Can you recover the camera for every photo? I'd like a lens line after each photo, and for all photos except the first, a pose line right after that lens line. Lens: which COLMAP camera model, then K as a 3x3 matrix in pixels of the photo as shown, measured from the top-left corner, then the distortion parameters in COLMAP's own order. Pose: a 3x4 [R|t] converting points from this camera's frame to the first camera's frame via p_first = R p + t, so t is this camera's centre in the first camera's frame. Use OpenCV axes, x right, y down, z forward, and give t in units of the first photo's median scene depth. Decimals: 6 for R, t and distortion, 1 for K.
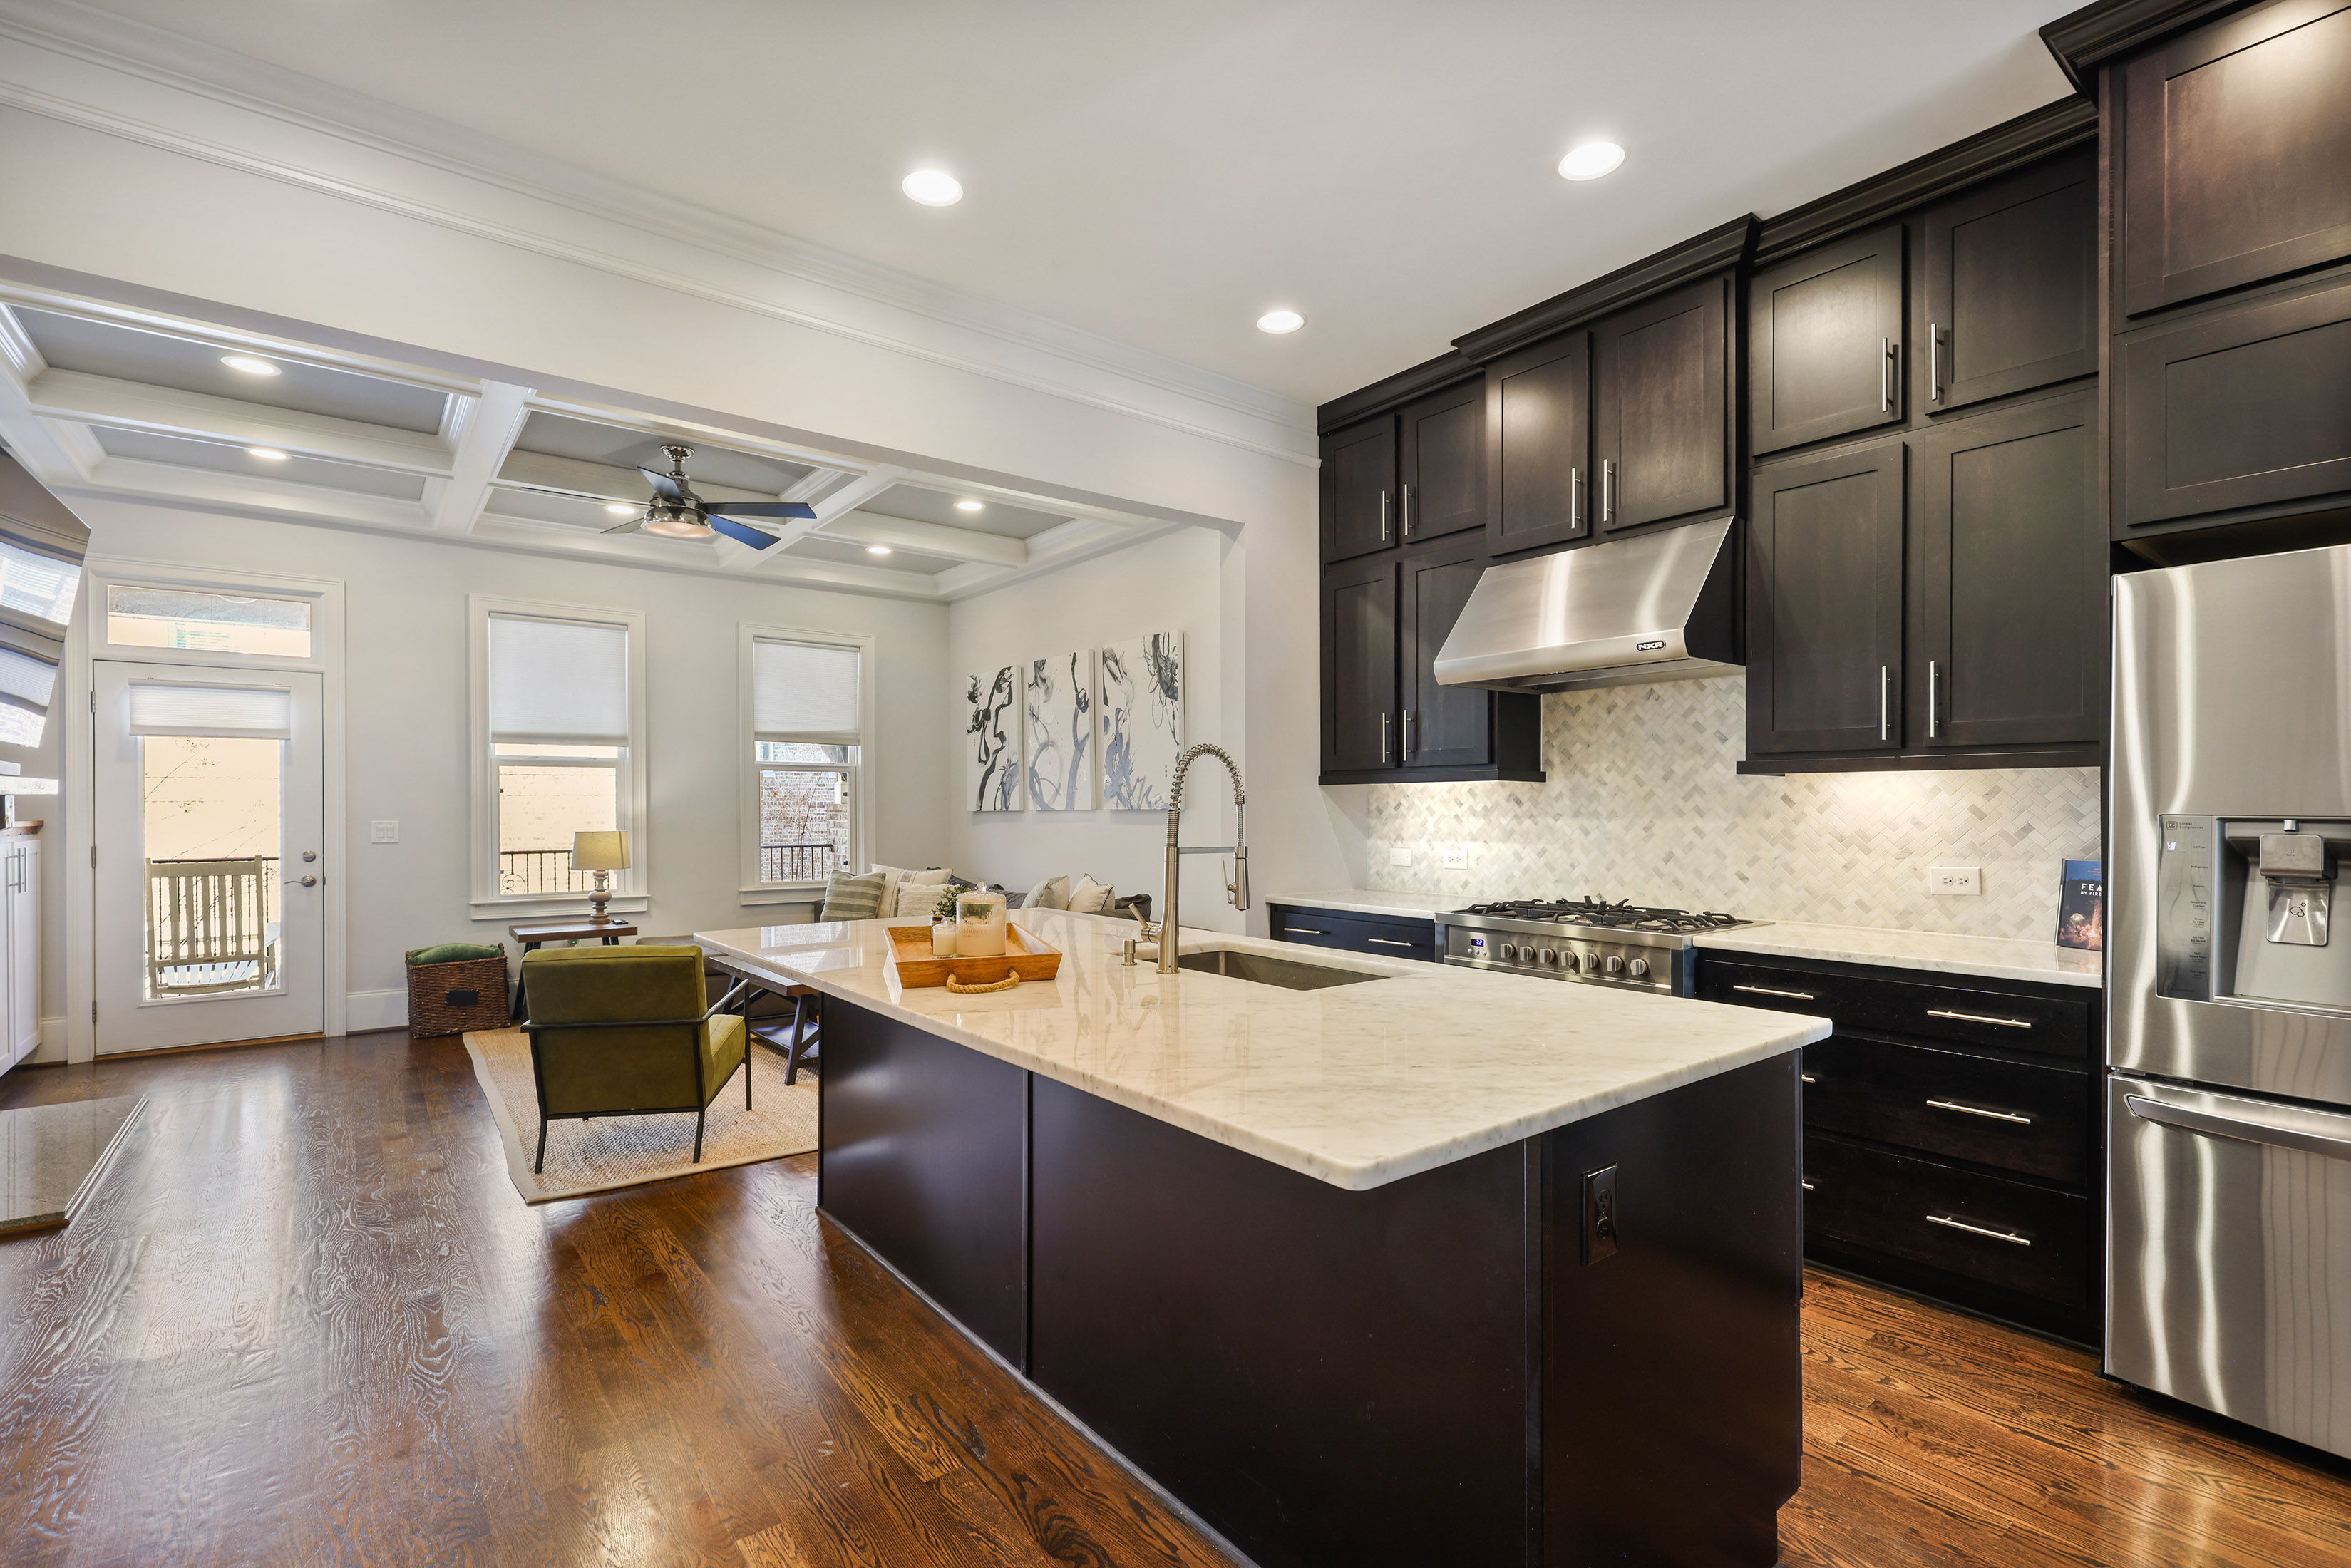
lens RADIAL K [[1078.6, 0, 1182.3], [0, 1078.6, 803.2], [0, 0, 1]] dist [0.001208, -0.000597]
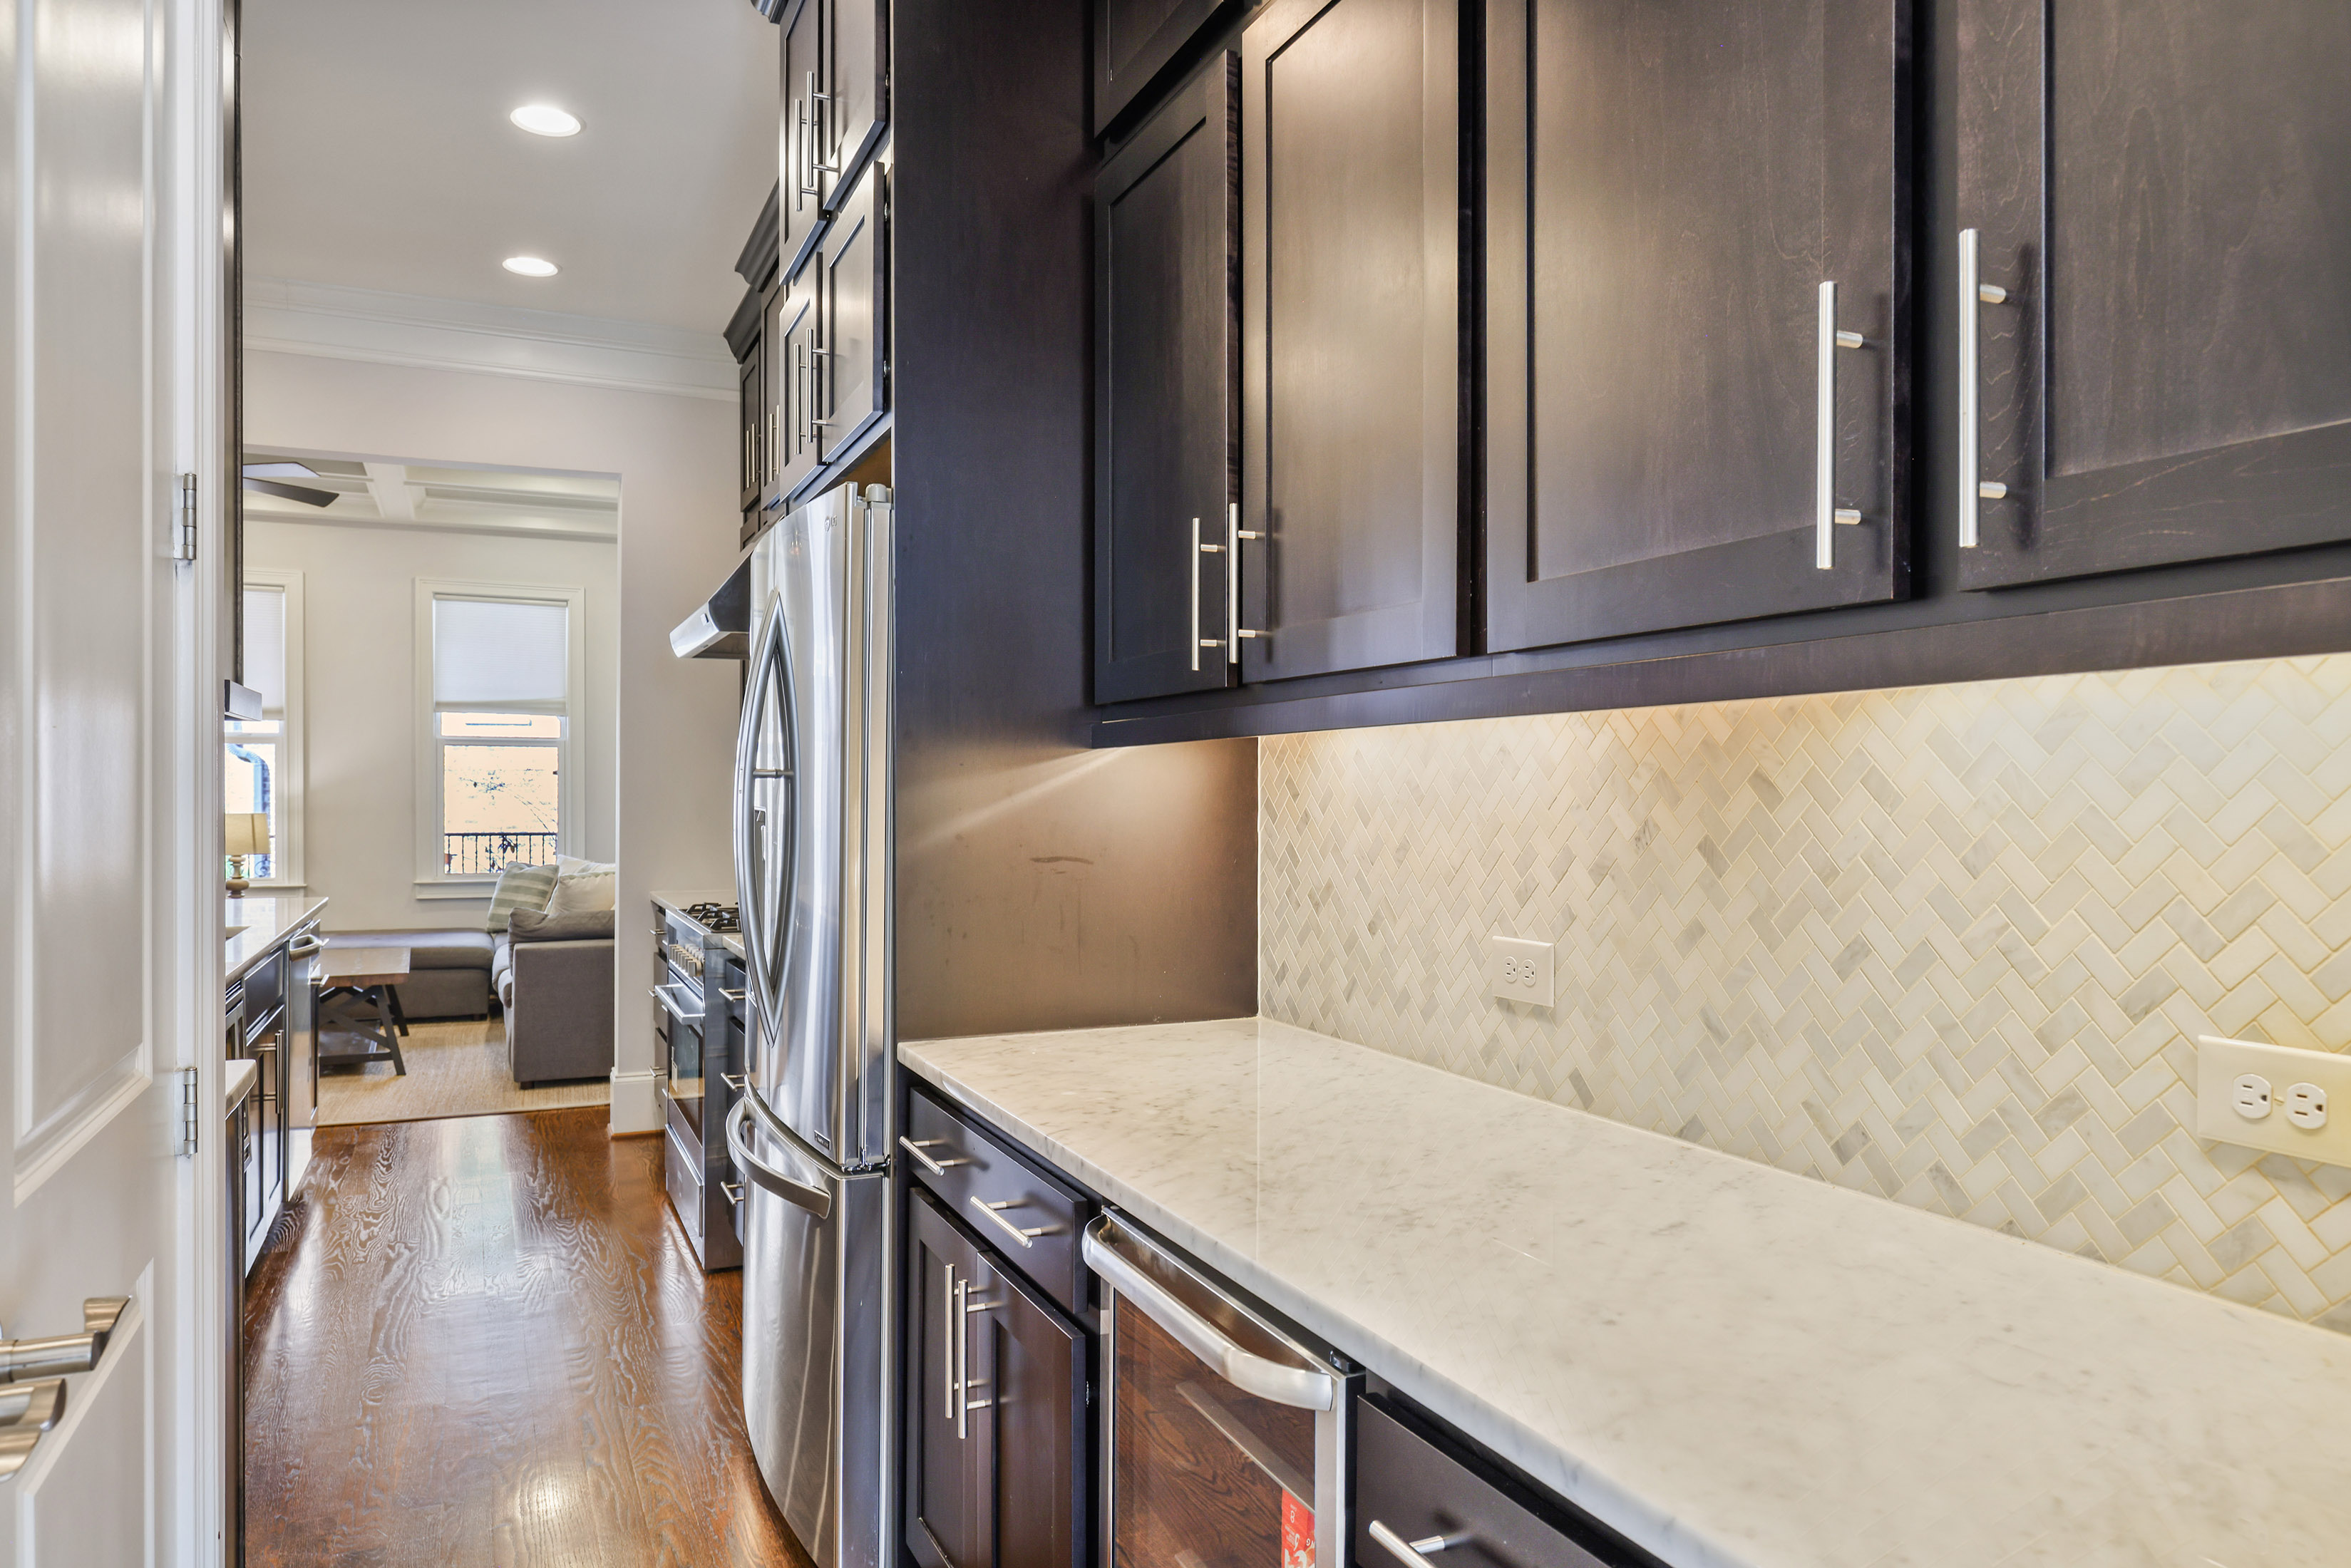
lens RADIAL K [[1529.4, 0, 1184.5], [0, 1529.4, 782.2], [0, 0, 1]] dist [-0.002229, 0.001071]
pose [[0.974025, 0.001265, -0.226438, 0.818326], [-0.001078, 0.999999, 0.000953, -0.004980], [0.226439, -0.000684, 0.974025, -0.127485]]
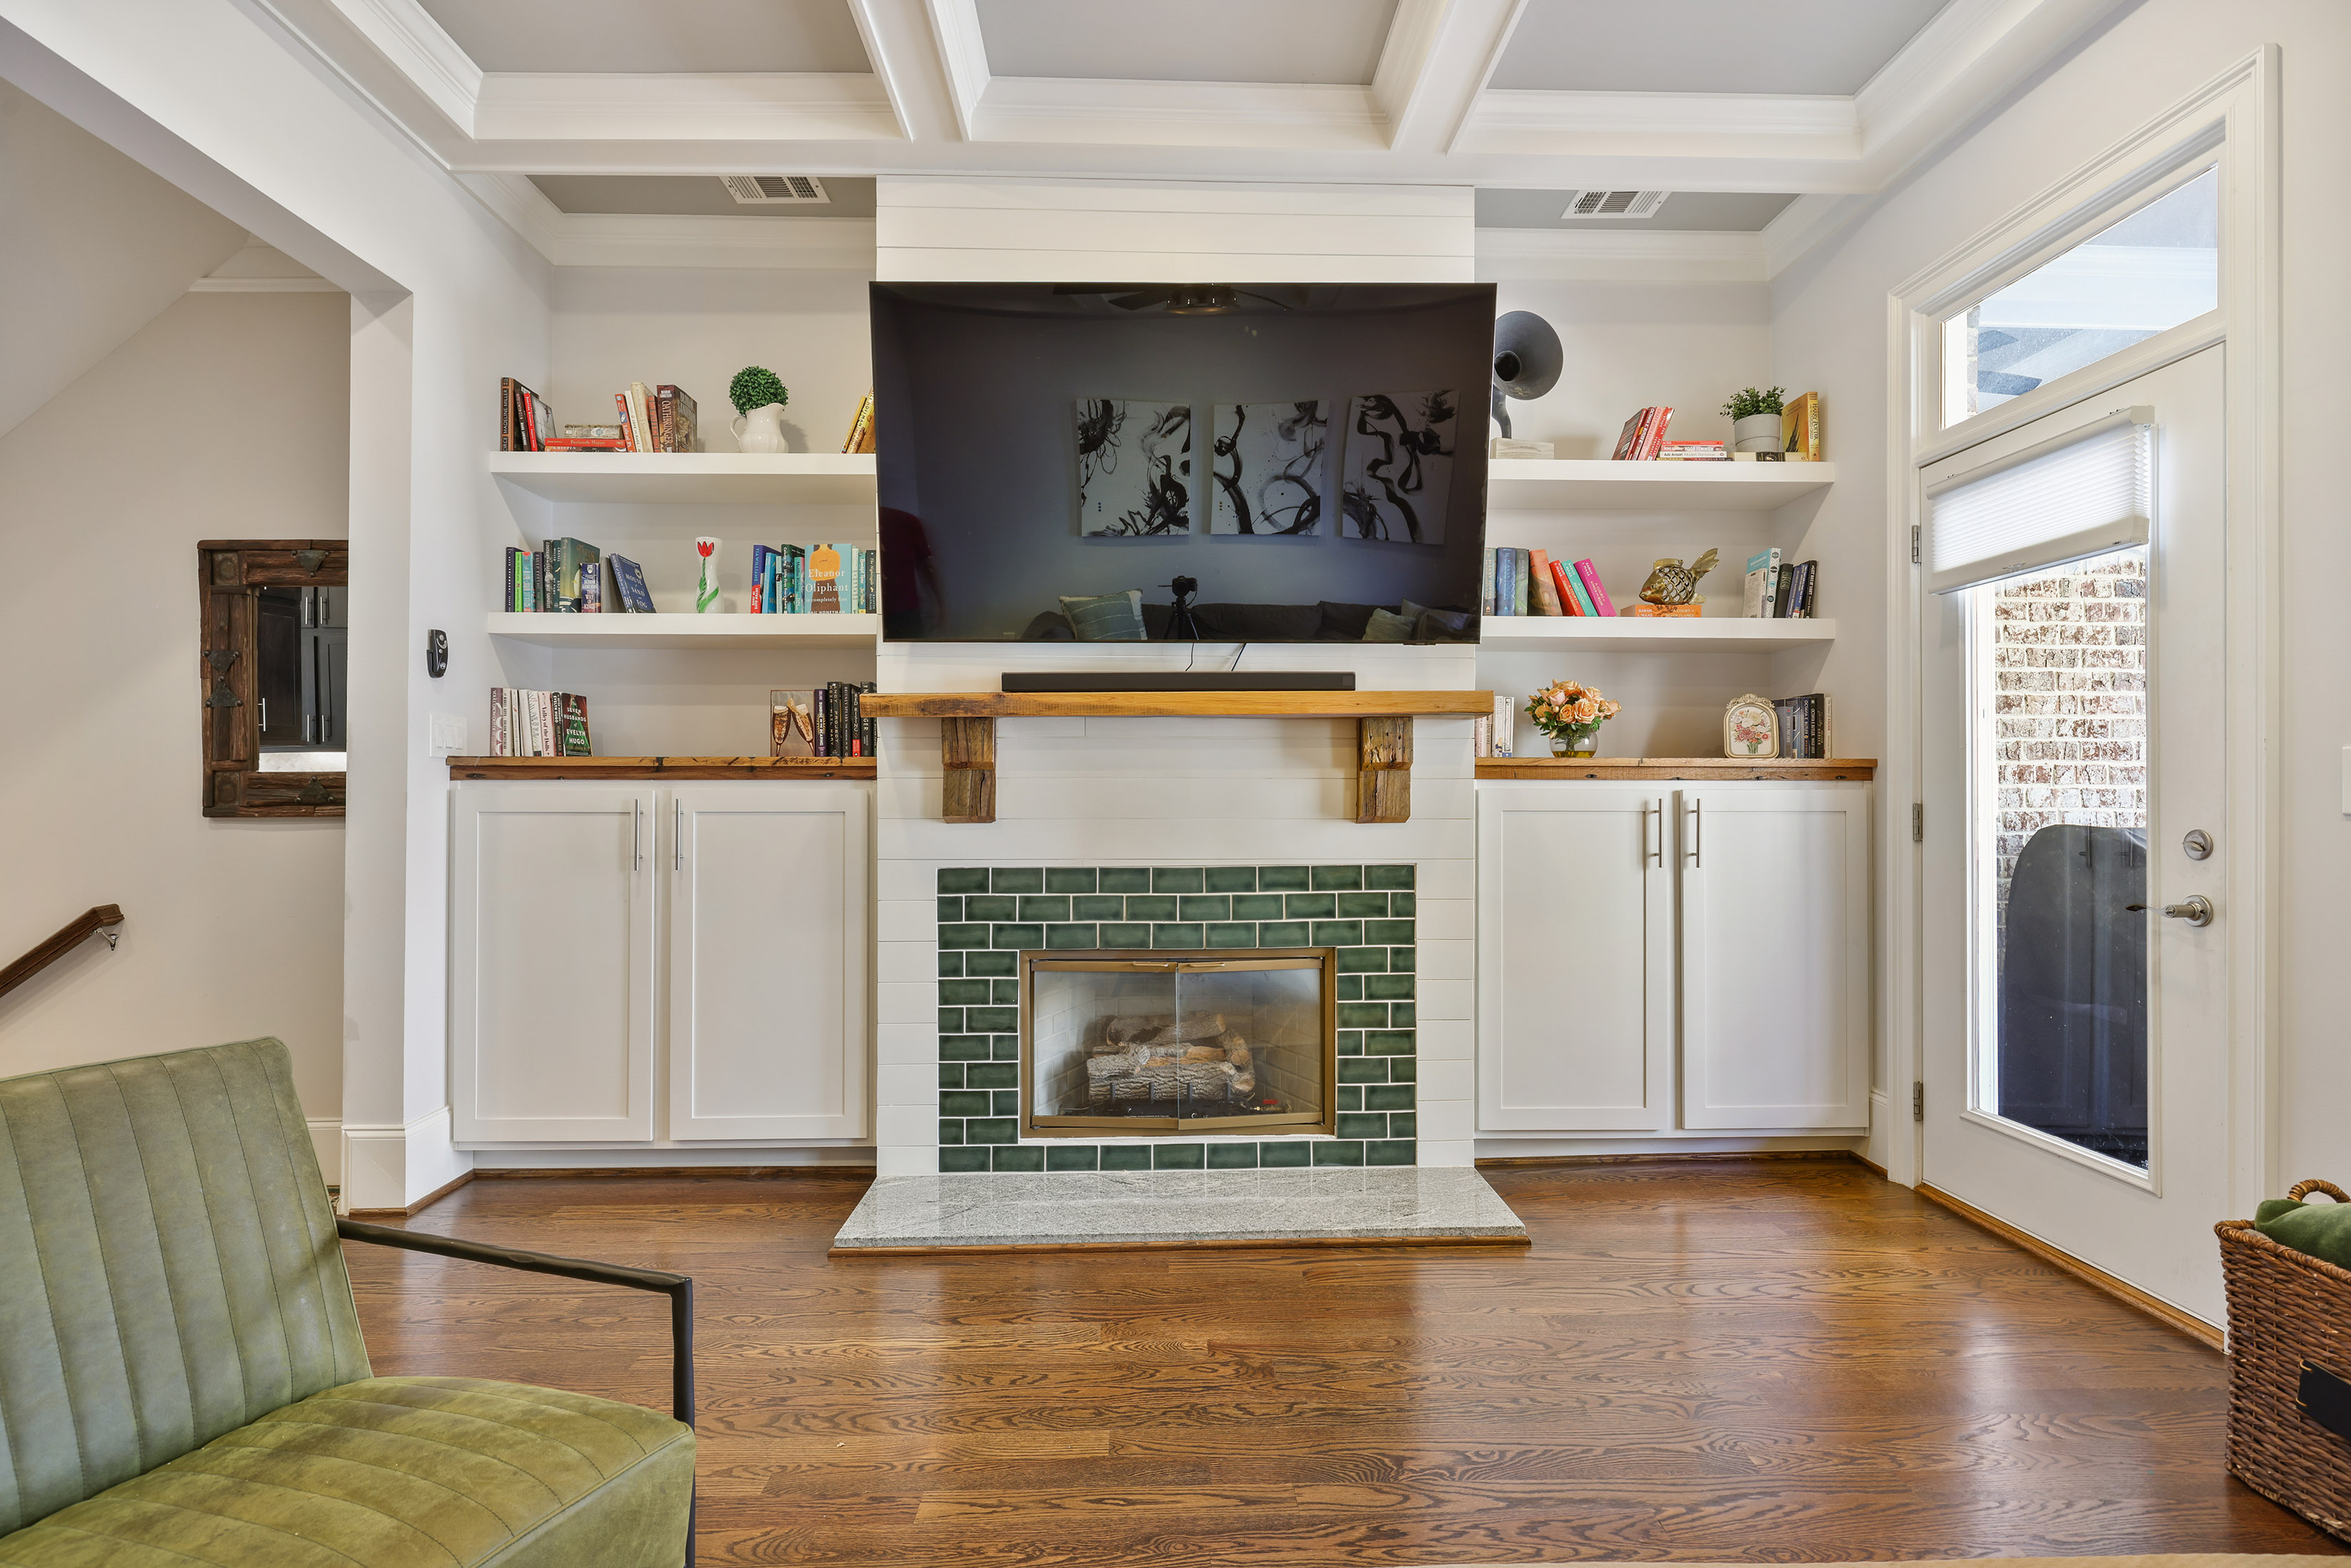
lens RADIAL K [[1123.0, 0, 1190.1], [0, 1123.0, 783.4], [0, 0, 1]] dist [0.002245, -0.000550]
pose [[-0.587790, -0.000572, -0.809014, -0.397922], [0.004179, 0.999984, -0.003743, 0.037067], [0.809003, -0.005581, -0.587778, 1.289641]]
